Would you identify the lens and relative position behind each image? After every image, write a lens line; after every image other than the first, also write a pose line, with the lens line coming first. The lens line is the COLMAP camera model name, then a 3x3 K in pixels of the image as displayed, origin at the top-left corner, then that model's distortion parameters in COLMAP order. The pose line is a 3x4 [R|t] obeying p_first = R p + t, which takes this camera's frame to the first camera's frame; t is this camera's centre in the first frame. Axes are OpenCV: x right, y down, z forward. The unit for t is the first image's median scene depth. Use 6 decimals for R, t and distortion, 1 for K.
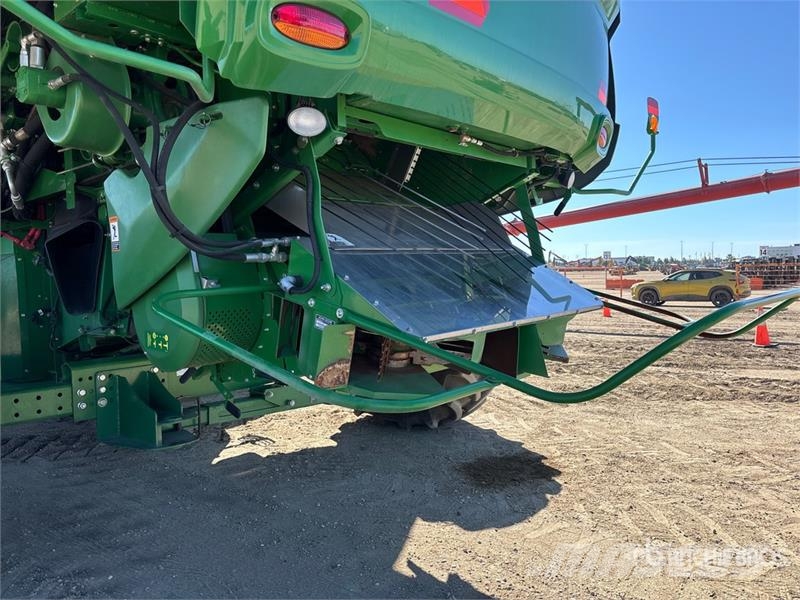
lens RADIAL K [[585.6, 0, 400.0], [0, 585.6, 300.0], [0, 0, 1]] dist [0.027217, -0.001871]
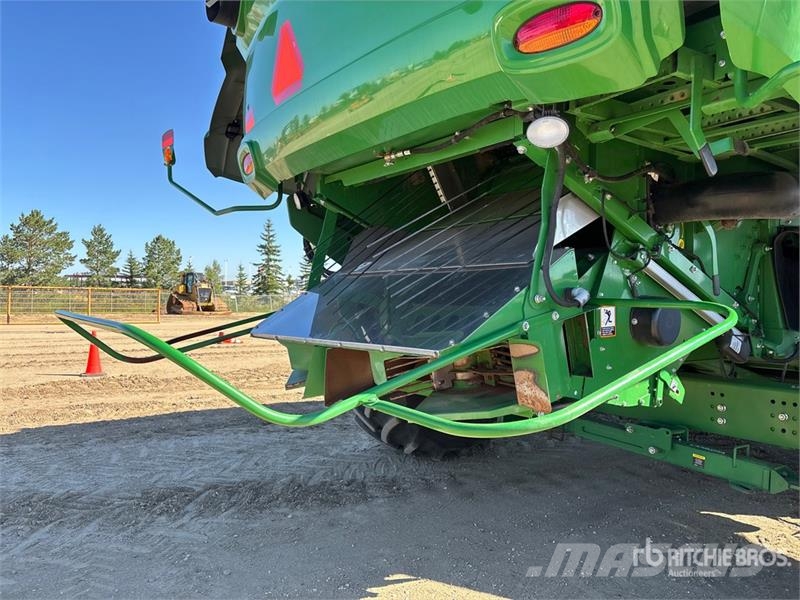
lens RADIAL K [[590.0, 0, 383.0], [0, 590.0, 295.5], [0, 0, 1]] dist [0.010310, -0.001260]
pose [[-0.269871, 0.020514, -0.962678, 0.827324], [-0.042192, 0.998561, 0.033107, -0.062494], [0.961972, 0.049552, -0.268617, 0.987246]]
